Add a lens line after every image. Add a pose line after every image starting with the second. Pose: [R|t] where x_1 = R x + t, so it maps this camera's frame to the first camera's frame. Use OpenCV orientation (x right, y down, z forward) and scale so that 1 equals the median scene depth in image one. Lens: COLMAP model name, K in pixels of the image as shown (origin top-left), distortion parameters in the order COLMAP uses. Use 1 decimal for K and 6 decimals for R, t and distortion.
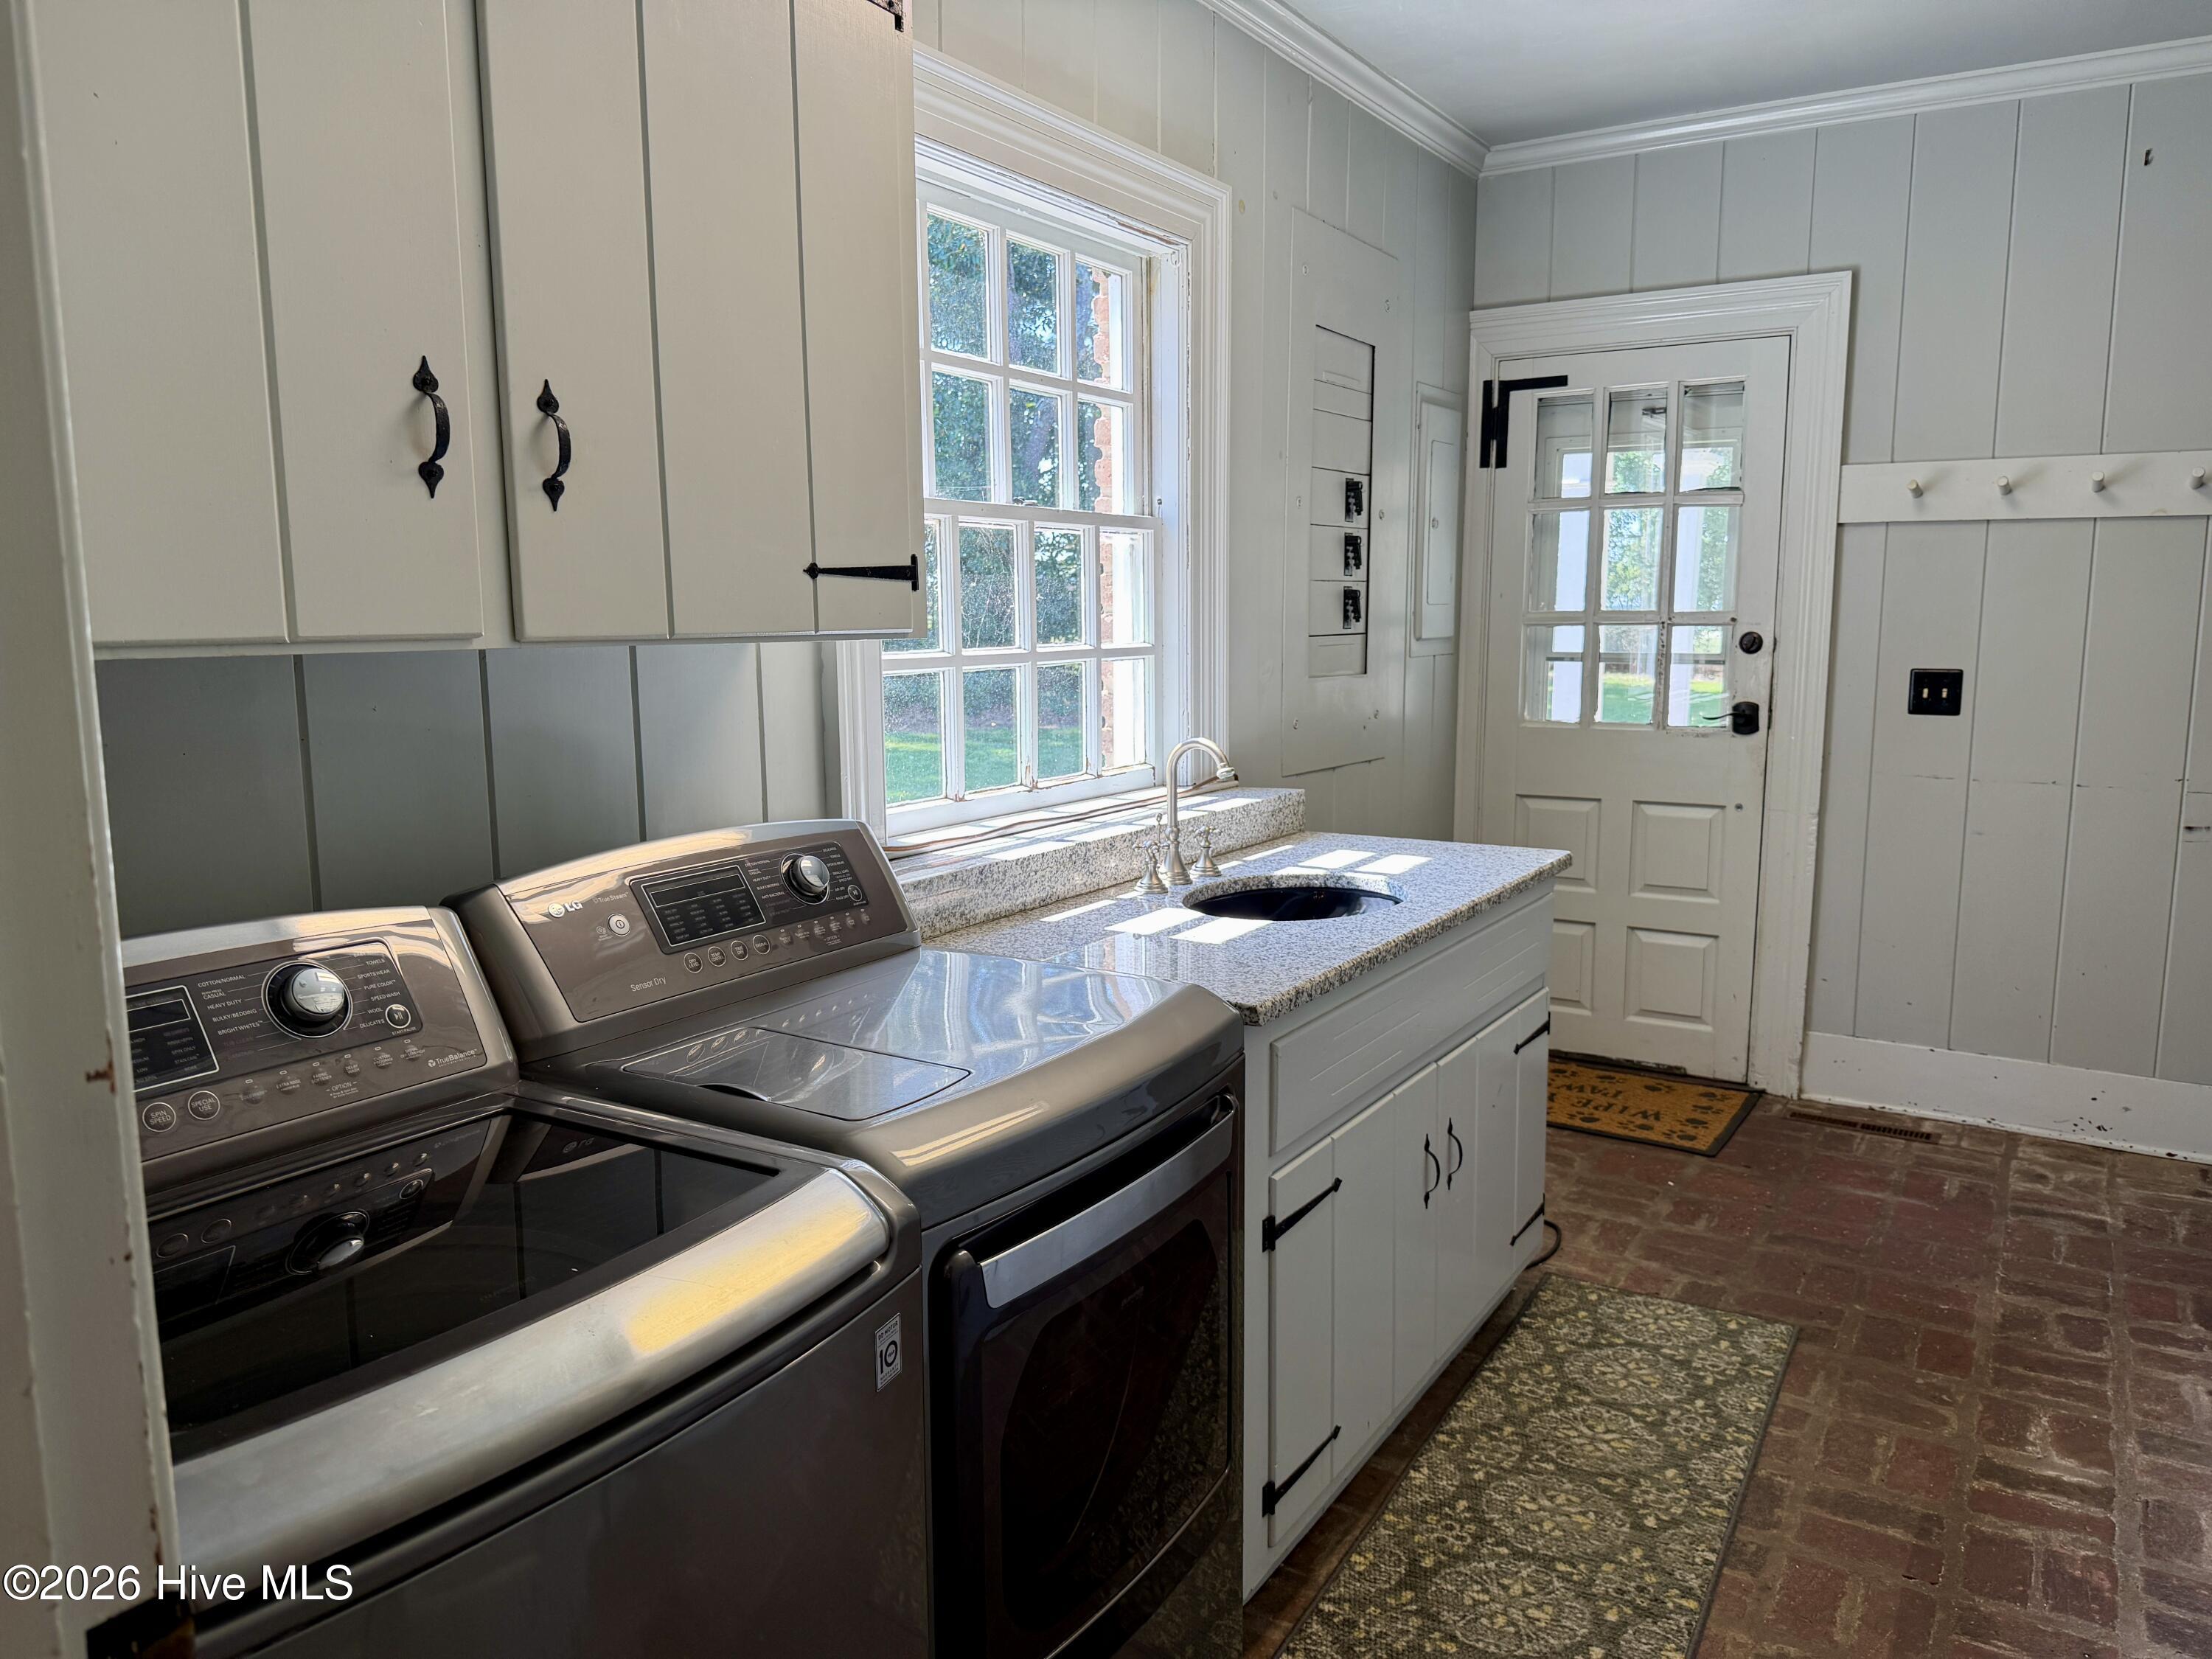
lens RADIAL K [[1589.0, 0, 1106.4], [0, 1589.0, 832.8], [0, 0, 1]] dist [0.045705, -0.012476]
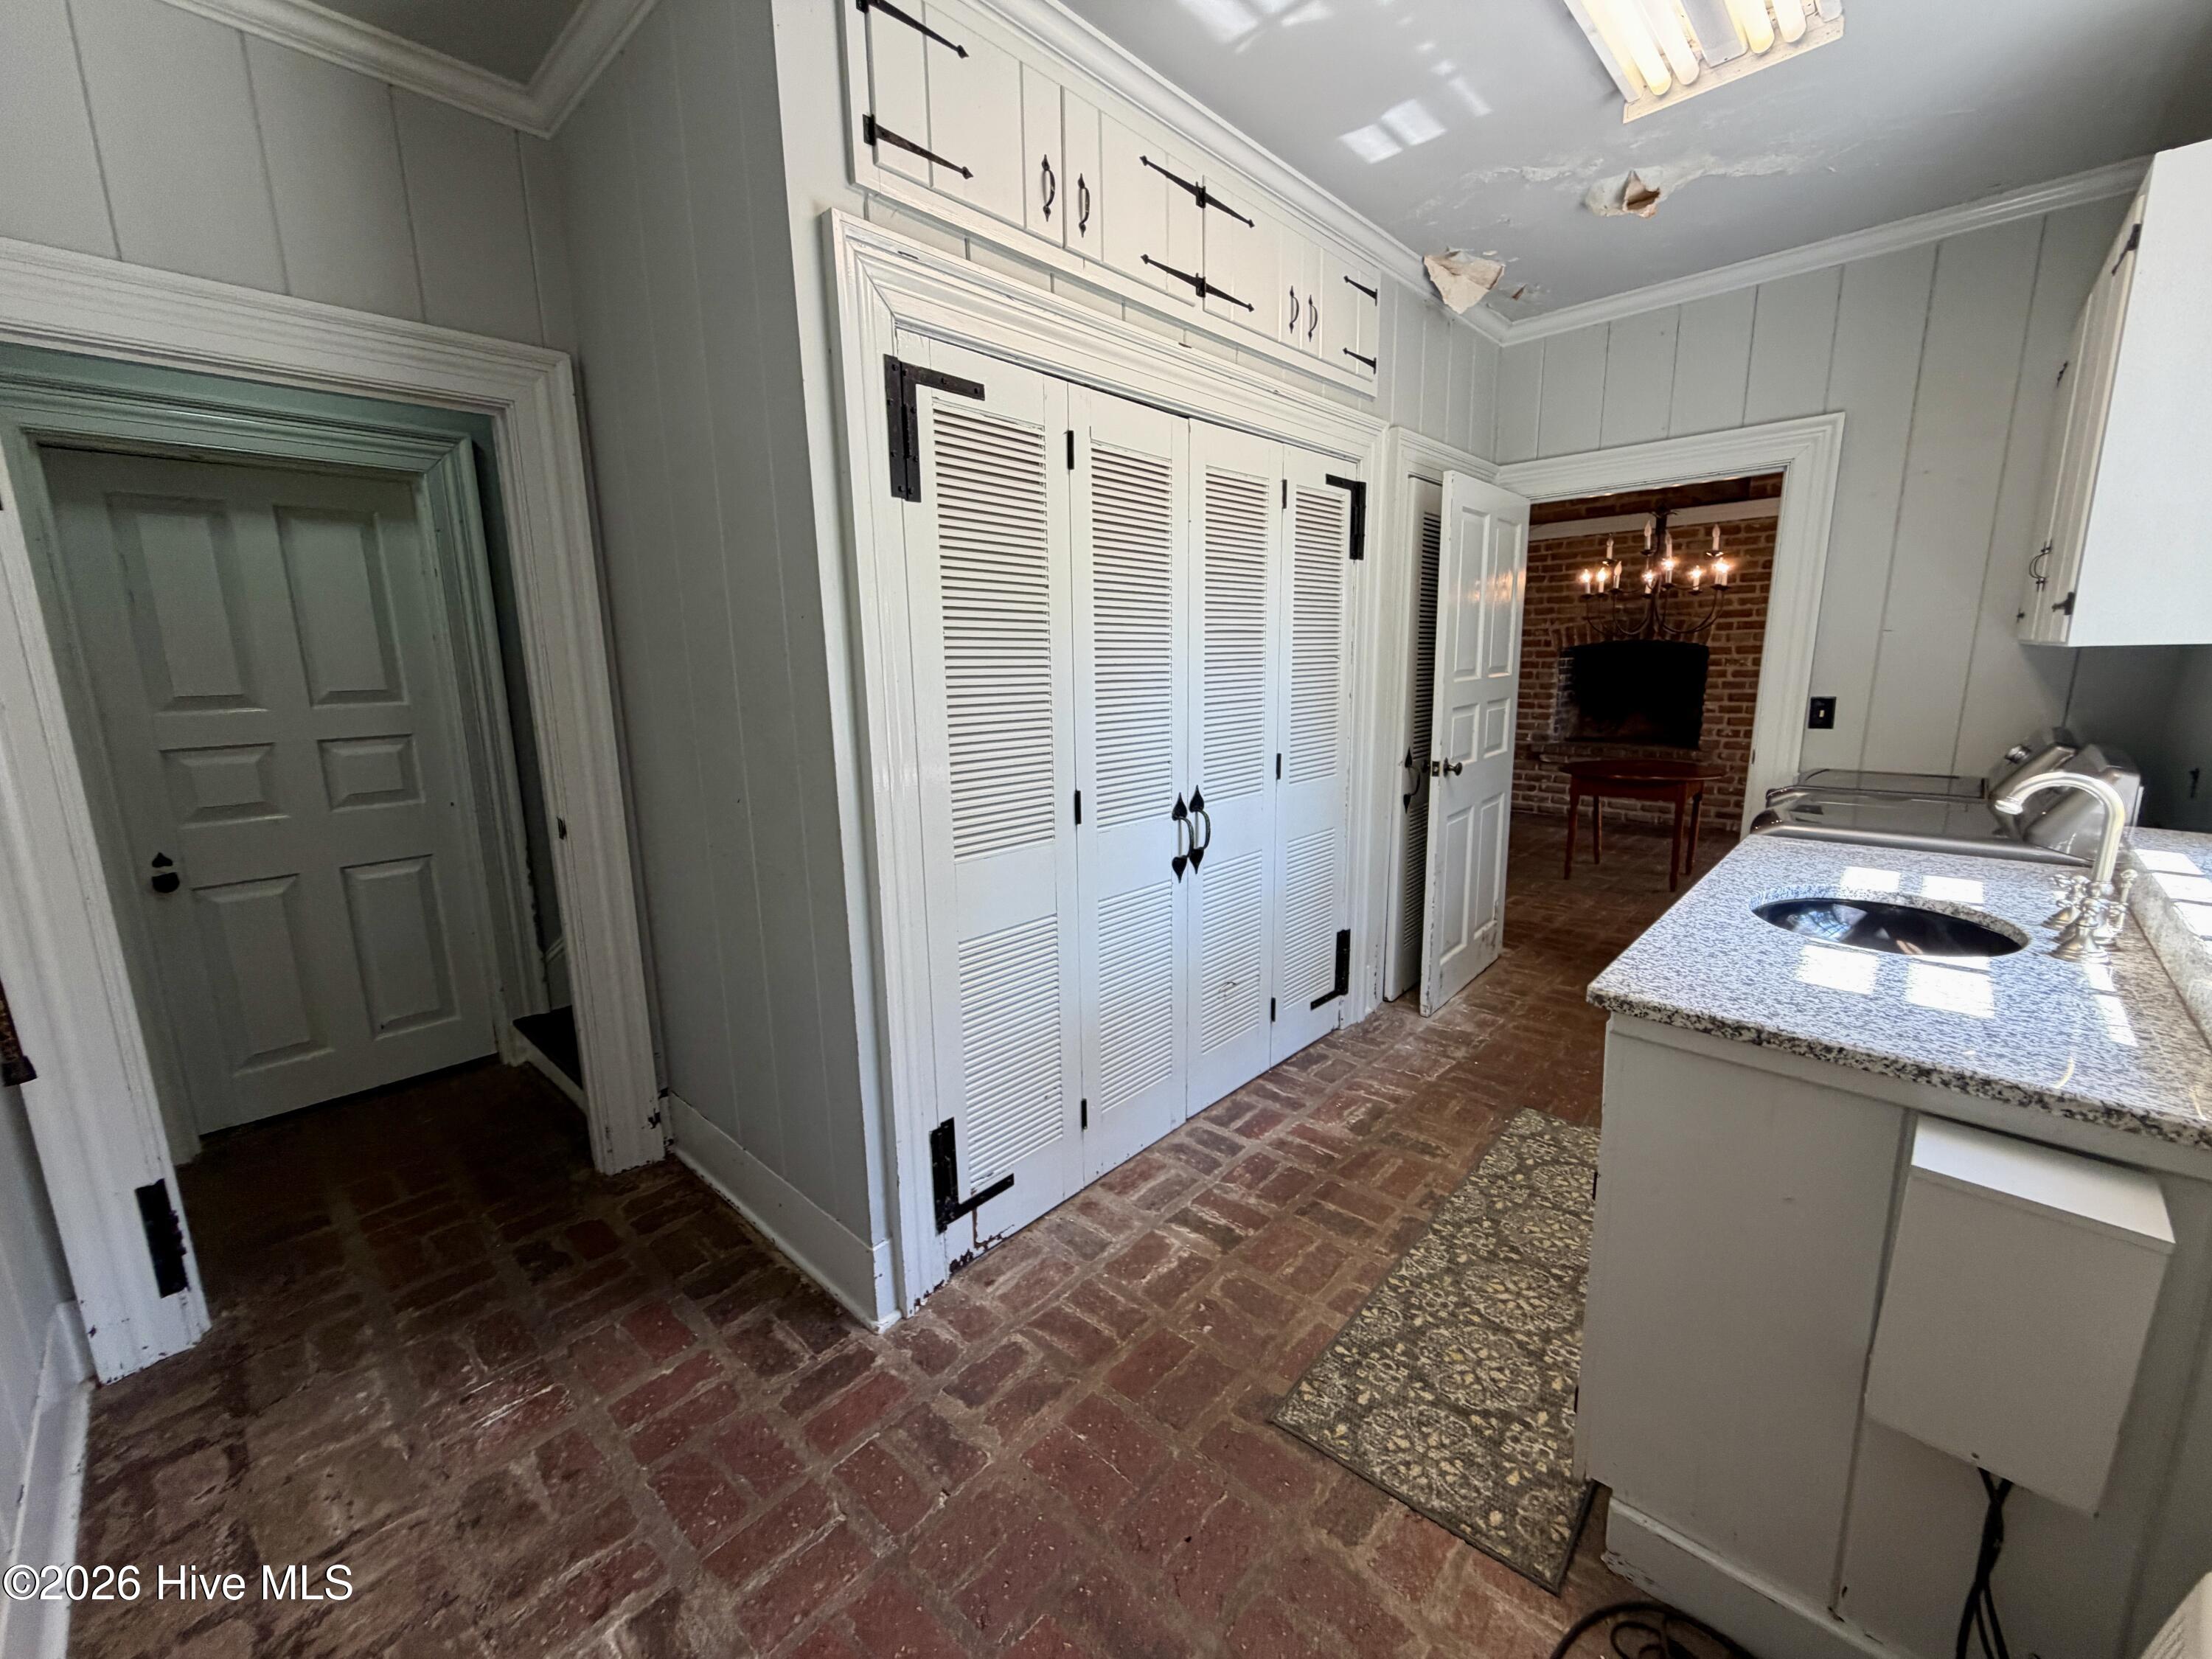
lens RADIAL K [[892.4, 0, 1106.3], [0, 892.4, 828.2], [0, 0, 1]] dist [0.000098, 0.000031]
pose [[-0.982258, -0.016261, 0.186831, 0.492235], [0.046254, 0.944451, 0.325381, -0.214352], [-0.181743, 0.328250, -0.926942, 1.575235]]
